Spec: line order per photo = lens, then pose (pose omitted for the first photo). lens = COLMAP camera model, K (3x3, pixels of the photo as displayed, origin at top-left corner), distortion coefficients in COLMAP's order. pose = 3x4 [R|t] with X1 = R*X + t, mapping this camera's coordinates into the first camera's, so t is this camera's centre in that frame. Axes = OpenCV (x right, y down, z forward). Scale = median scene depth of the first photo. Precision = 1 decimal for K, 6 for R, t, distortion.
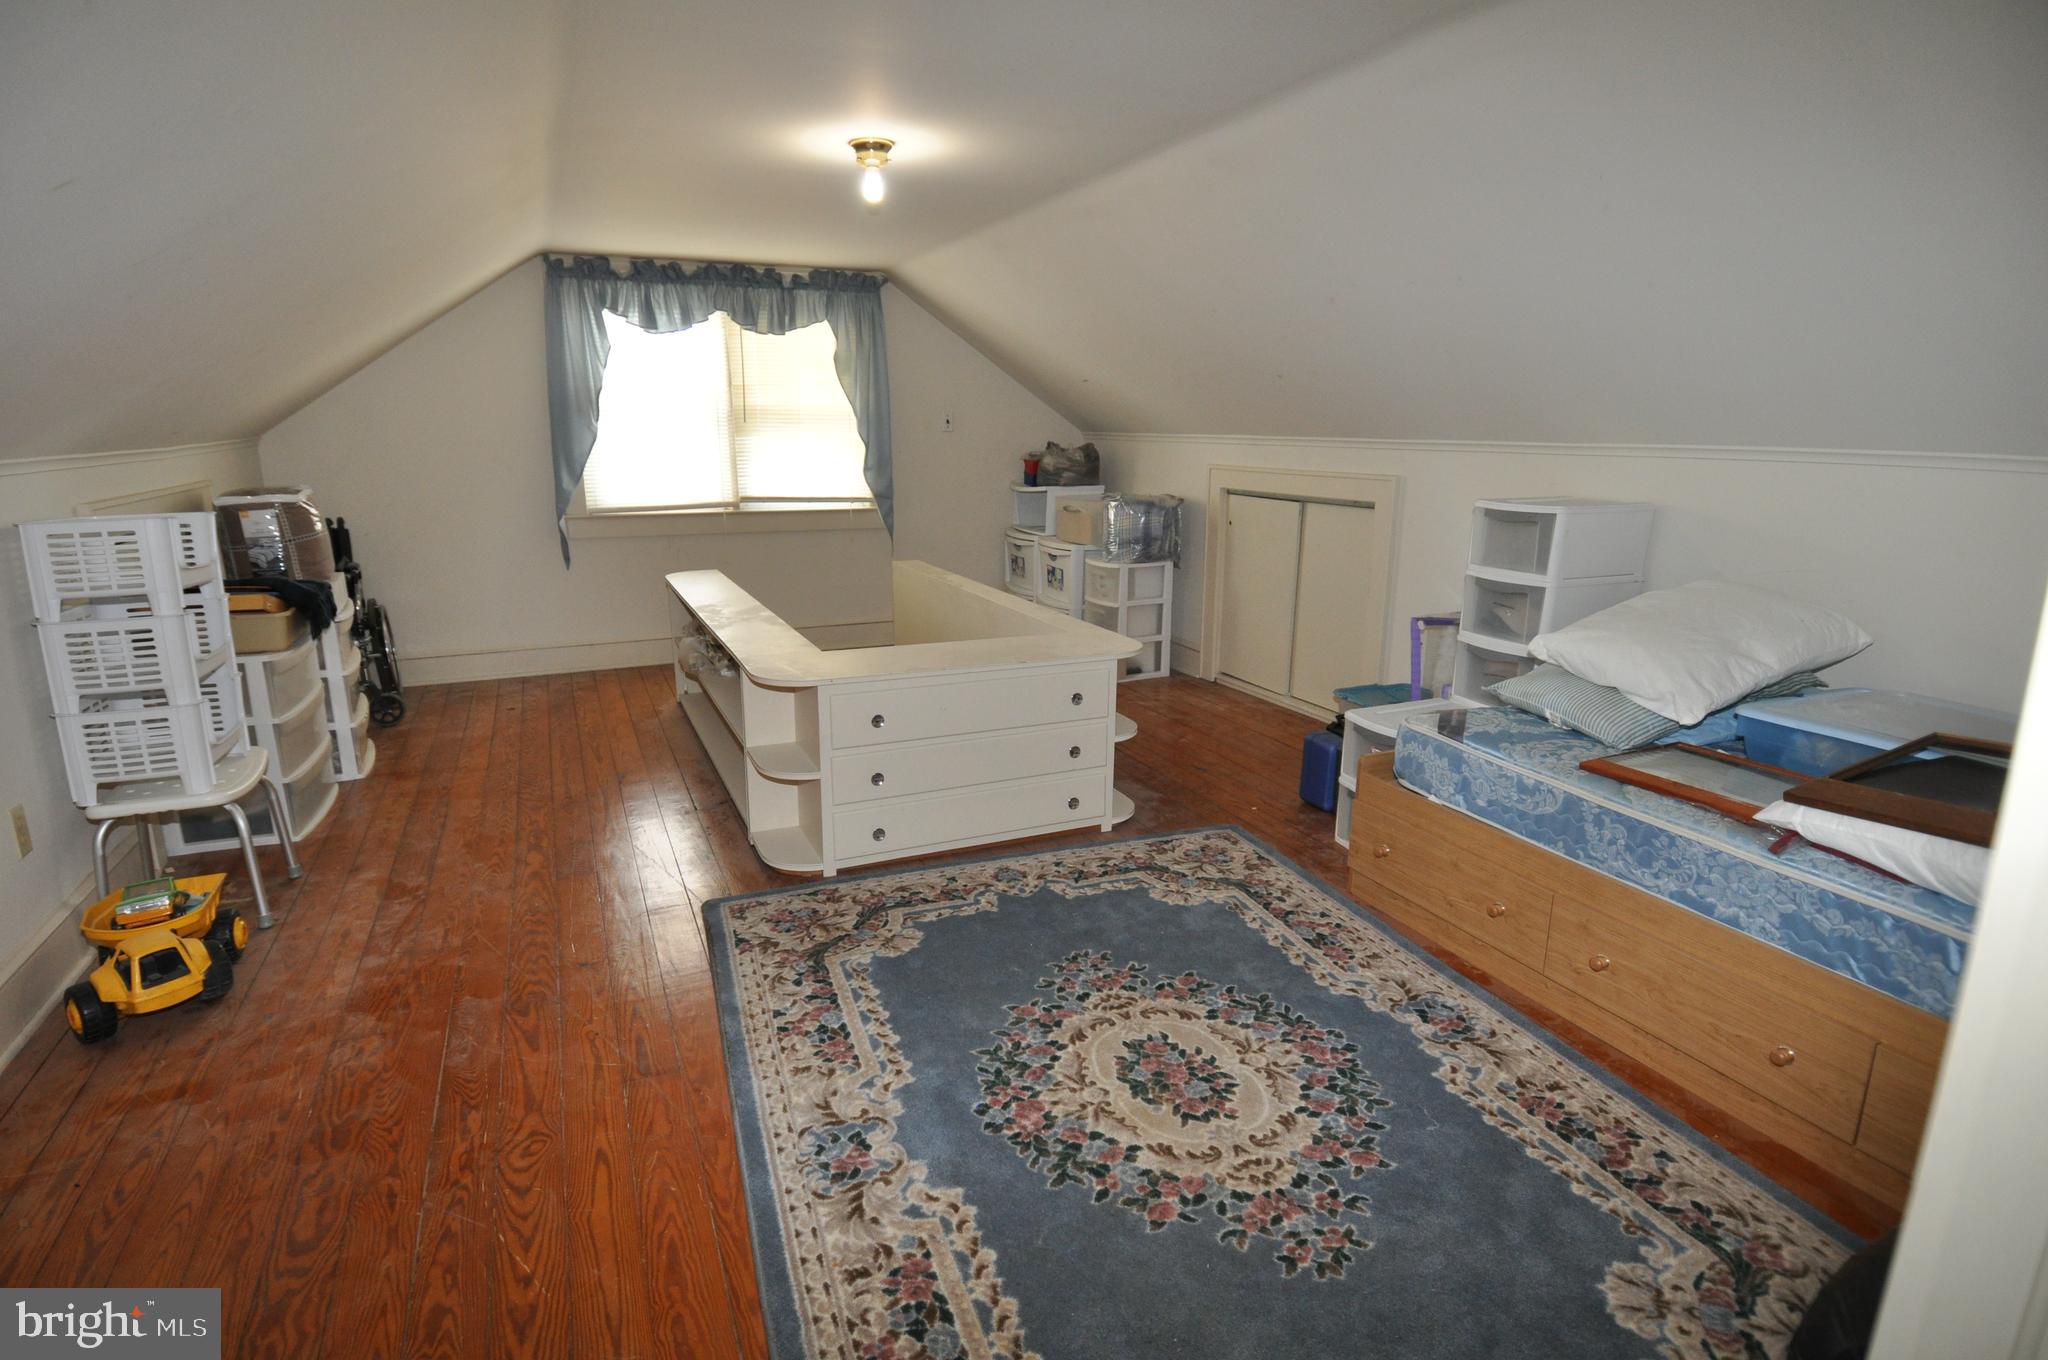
lens RADIAL K [[1061.6, 0, 1026.1], [0, 1061.6, 672.9], [0, 0, 1]] dist [0.032230, -0.033584]
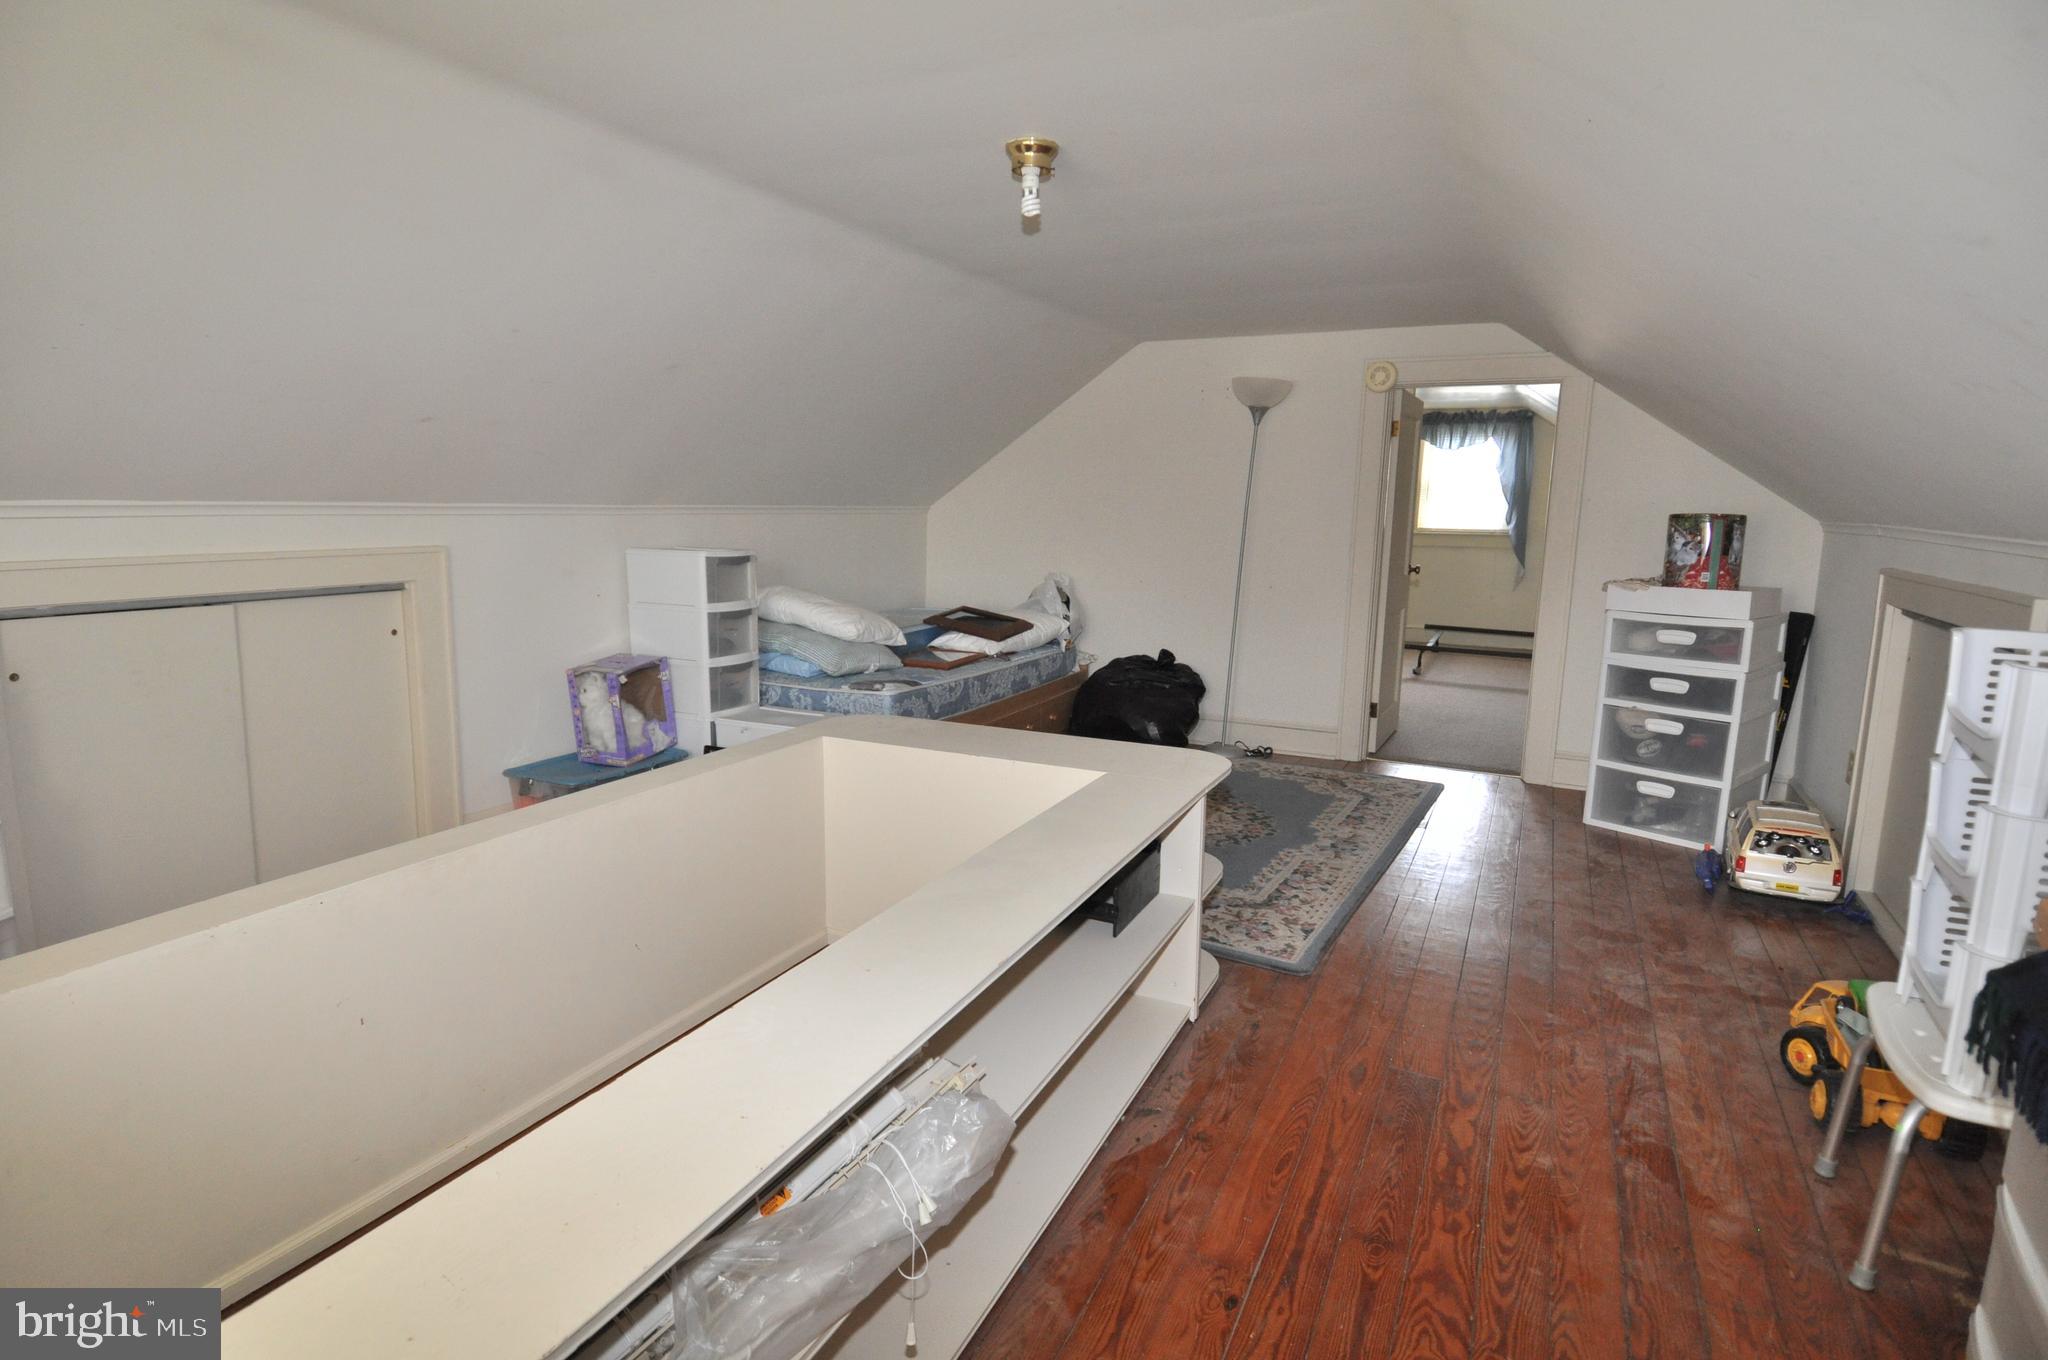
lens RADIAL K [[1061.6, 0, 1004.9], [0, 1061.6, 684.0], [0, 0, 1]] dist [0.032230, -0.033584]
pose [[-0.632968, -0.141944, 0.761054, -0.891399], [0.166135, 0.935241, 0.312607, -0.413617], [-0.756142, 0.324308, -0.568396, 1.791914]]
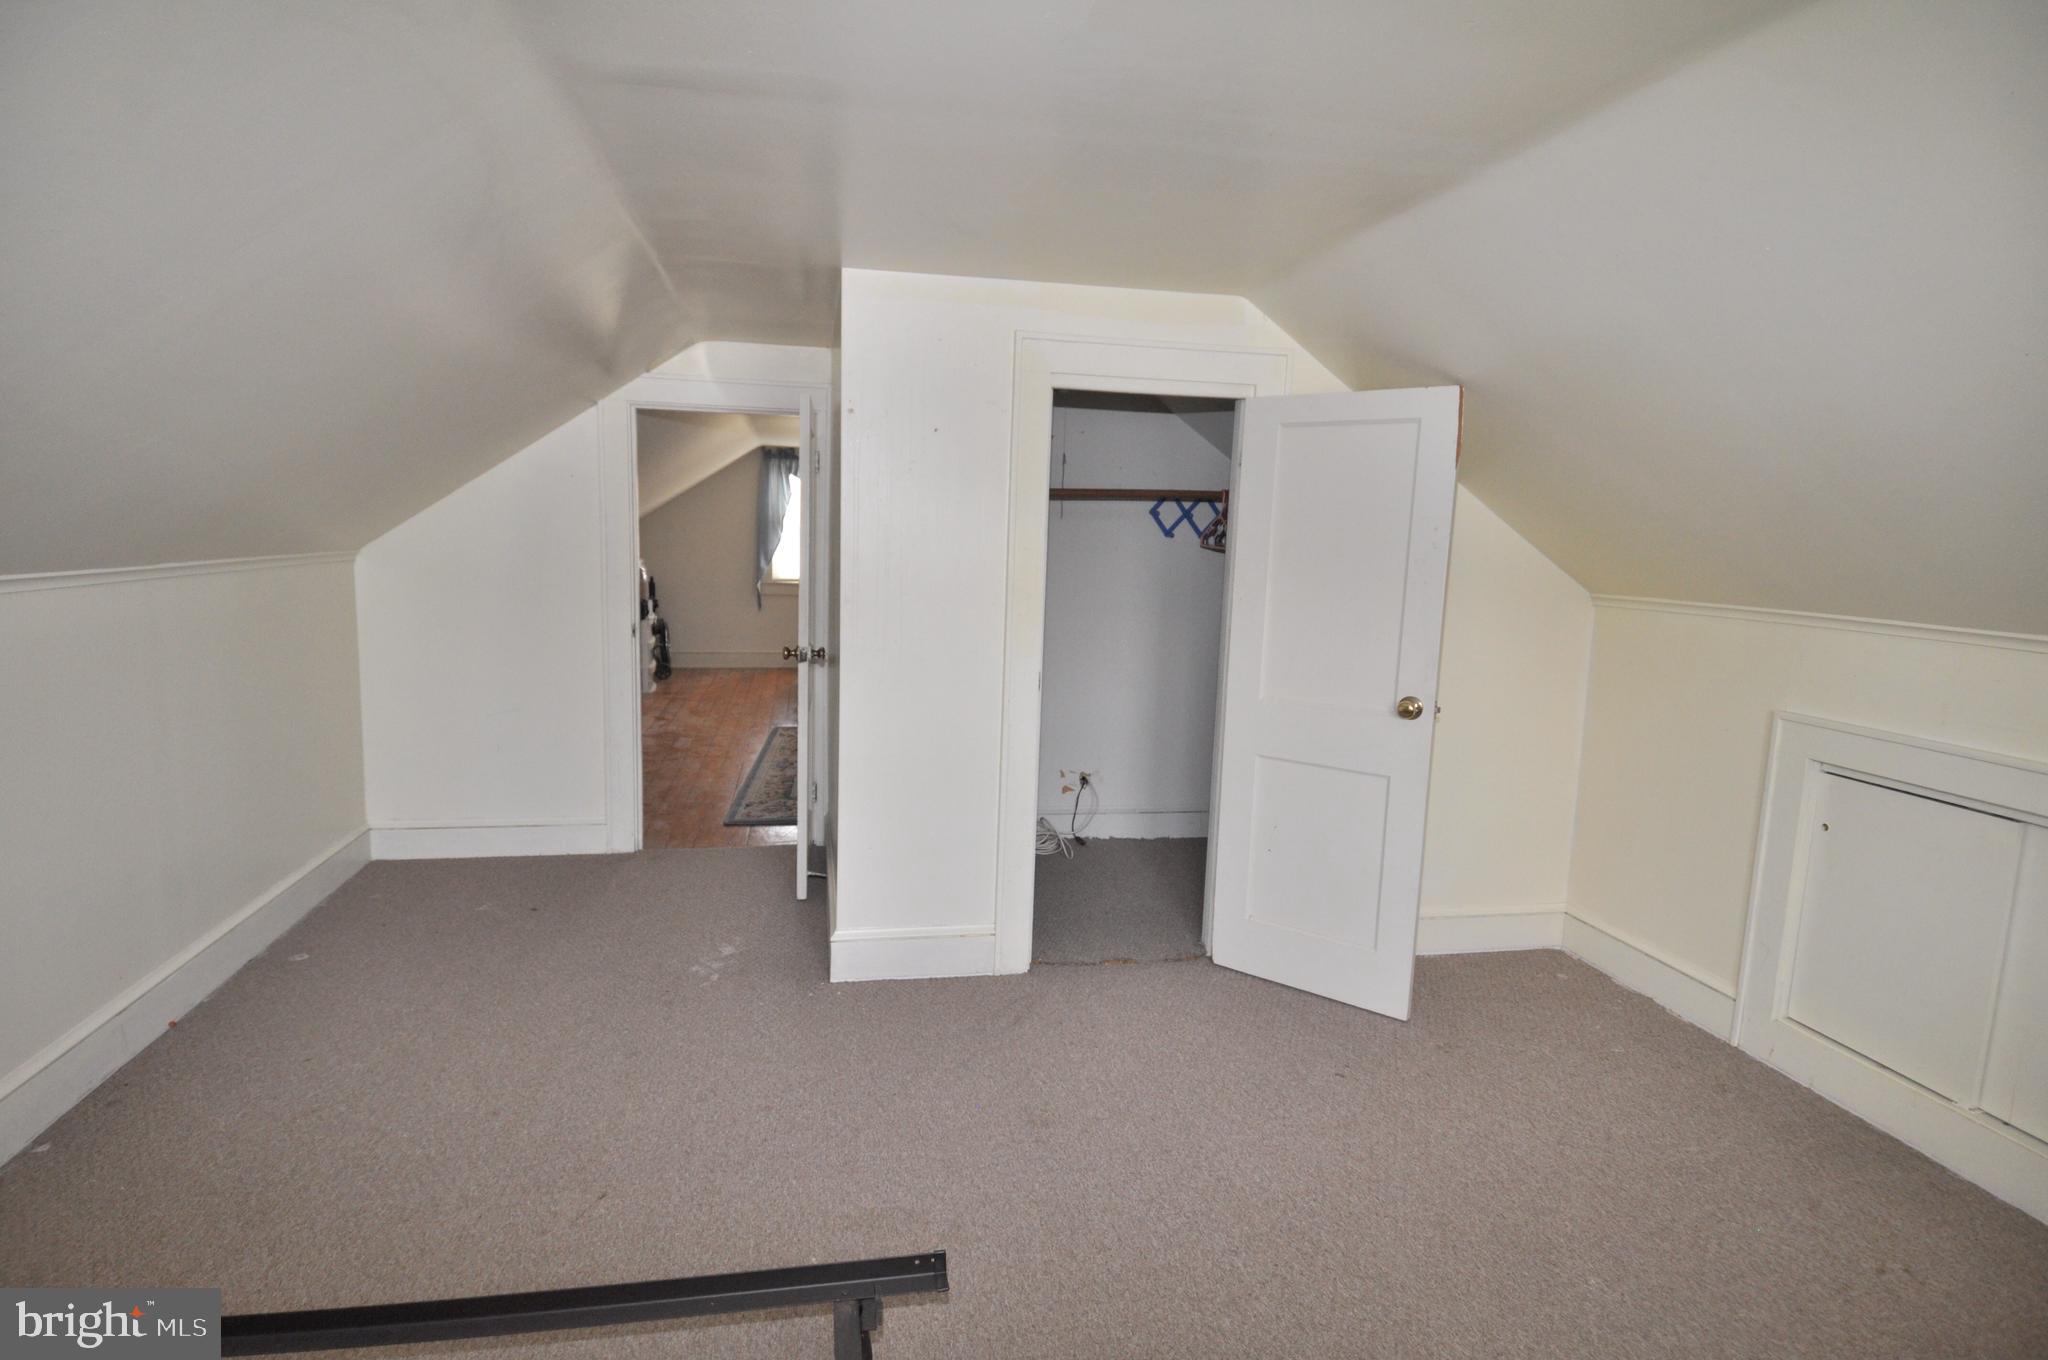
lens RADIAL K [[1061.6, 0, 1016.0], [0, 1061.6, 673.4], [0, 0, 1]] dist [0.032230, -0.033584]
pose [[0.974577, 0.060777, -0.215654, 0.821139], [-0.082905, 0.992011, -0.095087, 0.300933], [0.208152, 0.110549, 0.971829, -1.378187]]
